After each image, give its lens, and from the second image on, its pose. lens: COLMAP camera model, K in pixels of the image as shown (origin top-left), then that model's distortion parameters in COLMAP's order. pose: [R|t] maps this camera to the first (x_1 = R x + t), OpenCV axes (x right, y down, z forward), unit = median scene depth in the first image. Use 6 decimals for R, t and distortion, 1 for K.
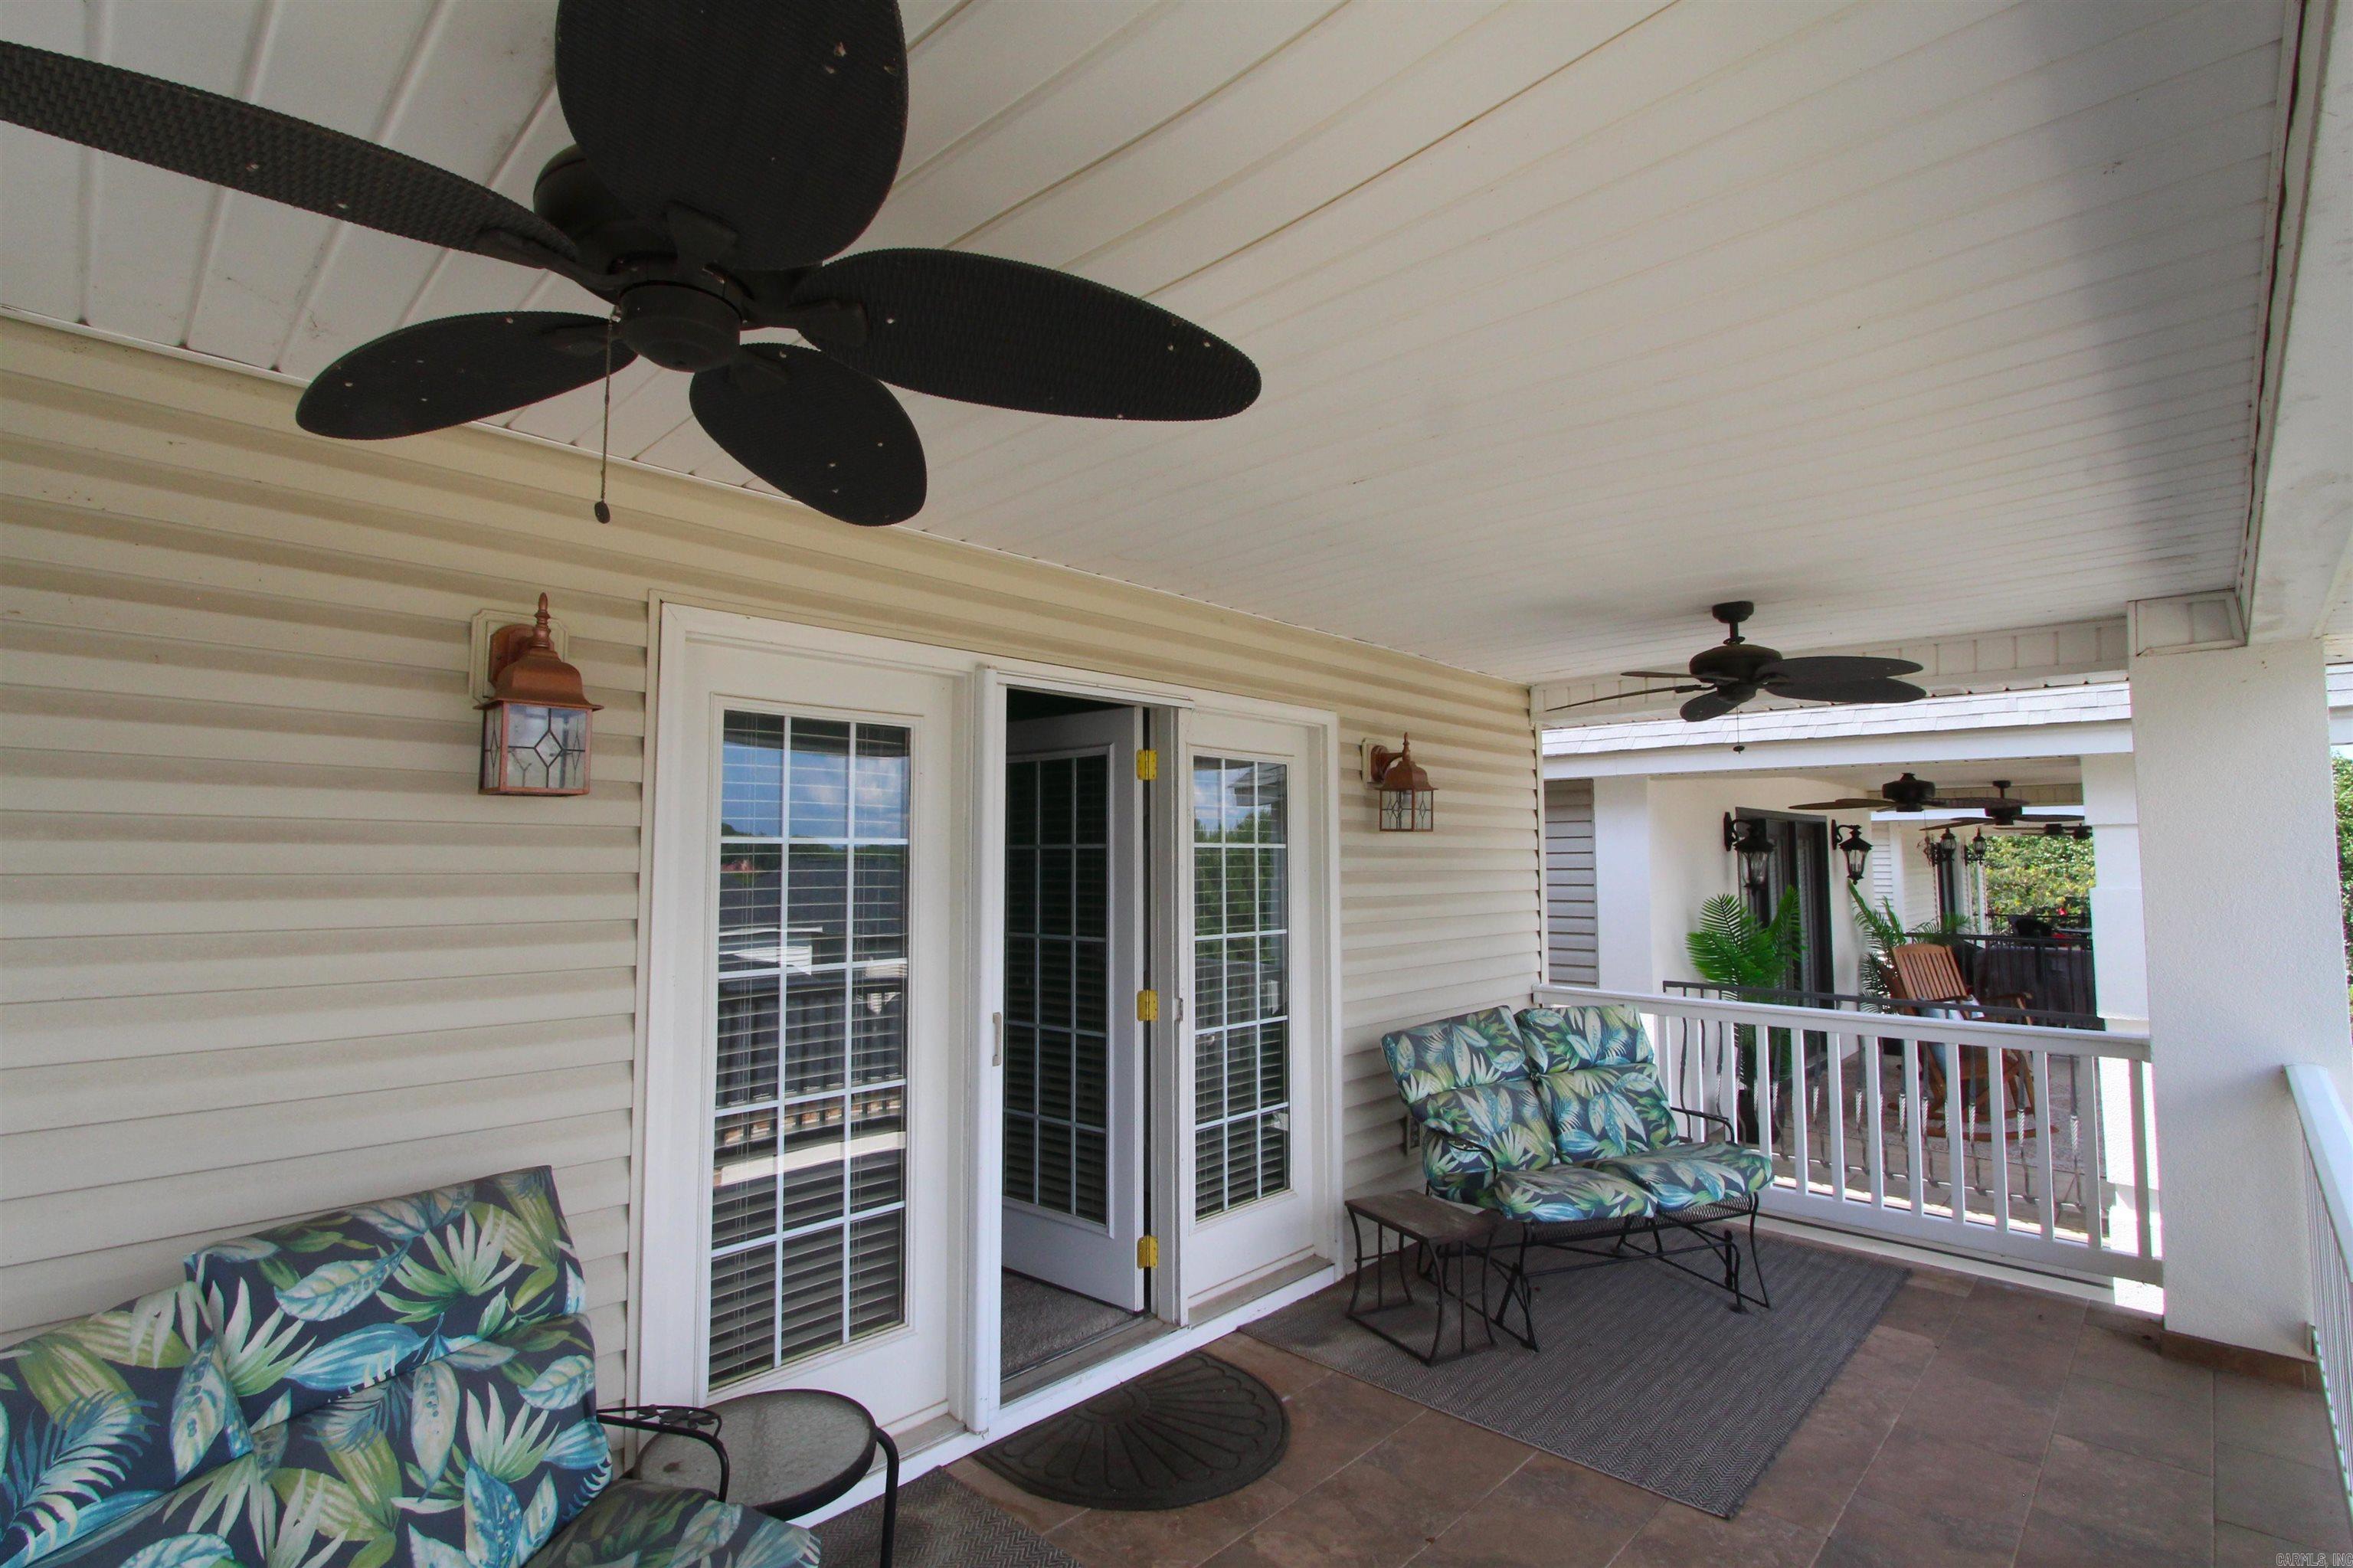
lens RADIAL K [[1137.6, 0, 1210.1], [0, 1137.6, 776.1], [0, 0, 1]] dist [-0.013850, 0.002449]
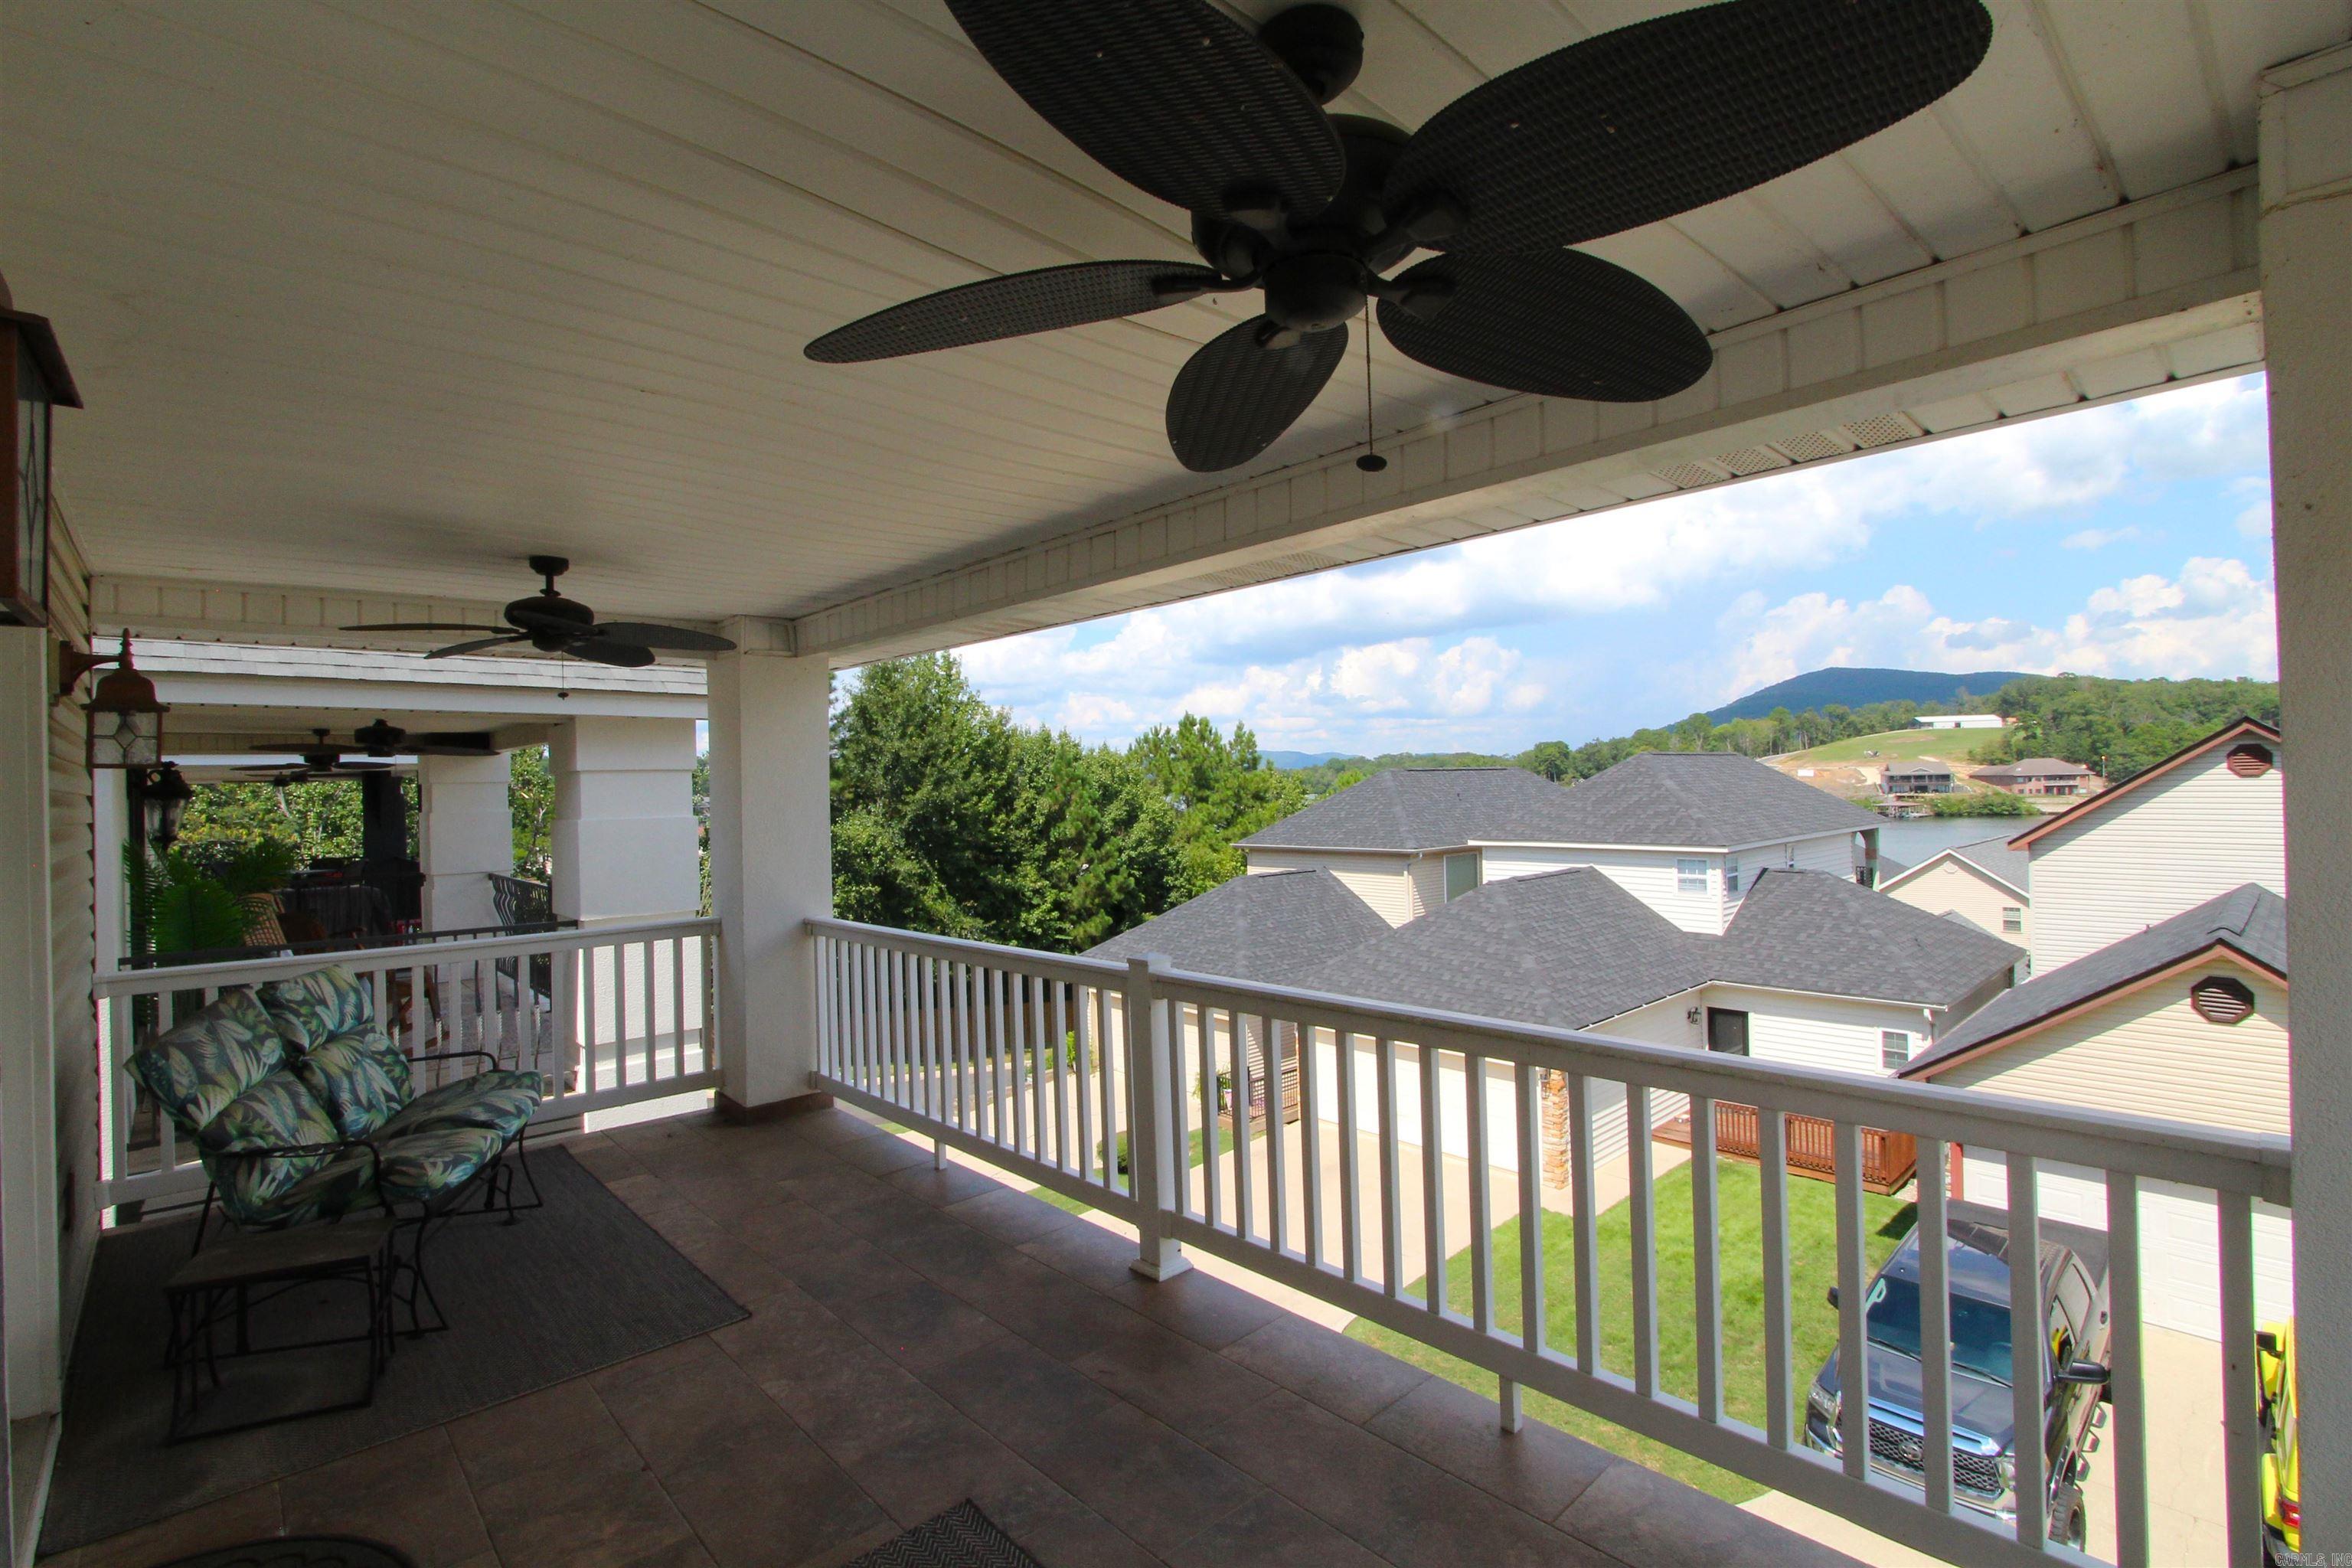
lens RADIAL K [[1095.4, 0, 1147.5], [0, 1095.4, 775.1], [0, 0, 1]] dist [-0.016519, 0.003446]
pose [[0.075434, 0.004576, 0.997140, -0.480328], [-0.046757, 0.998906, -0.001047, 0.024983], [-0.996054, -0.046544, 0.075565, 0.331280]]
